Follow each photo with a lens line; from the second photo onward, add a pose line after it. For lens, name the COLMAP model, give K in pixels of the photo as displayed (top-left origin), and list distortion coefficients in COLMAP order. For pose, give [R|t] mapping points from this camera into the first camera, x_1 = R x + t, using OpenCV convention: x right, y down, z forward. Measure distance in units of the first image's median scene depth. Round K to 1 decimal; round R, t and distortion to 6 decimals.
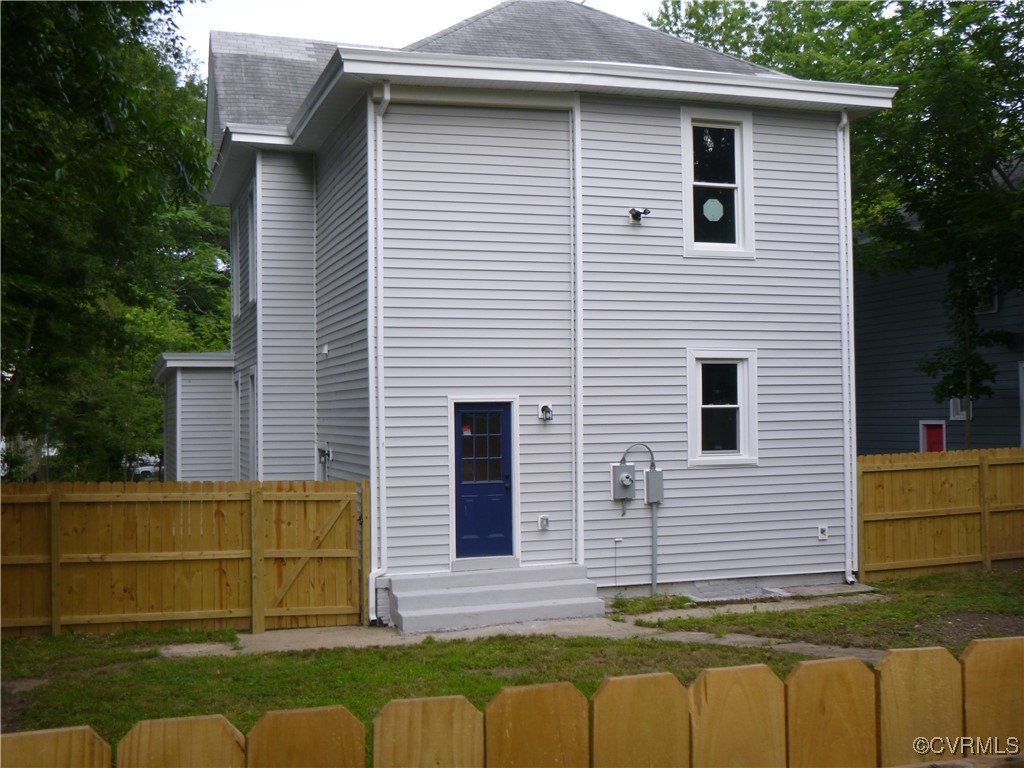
lens RADIAL K [[1208.0, 0, 511.8], [0, 1208.0, 372.9], [0, 0, 1]] dist [-0.076018, 0.000000]
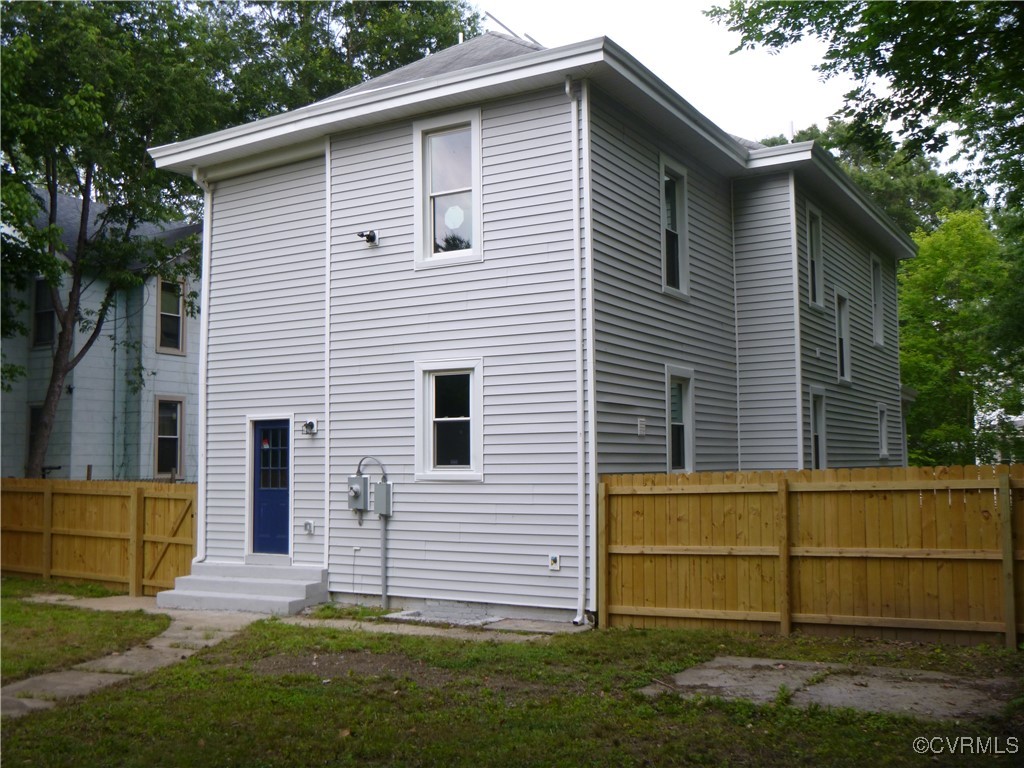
lens RADIAL K [[1047.0, 0, 514.3], [0, 1047.0, 384.9], [0, 0, 1]] dist [-0.040800, 0.000000]
pose [[0.658249, -0.051269, -0.751052, 0.838043], [0.022775, 0.998578, -0.048206, 0.041844], [0.752456, 0.014627, 0.658480, 0.488027]]
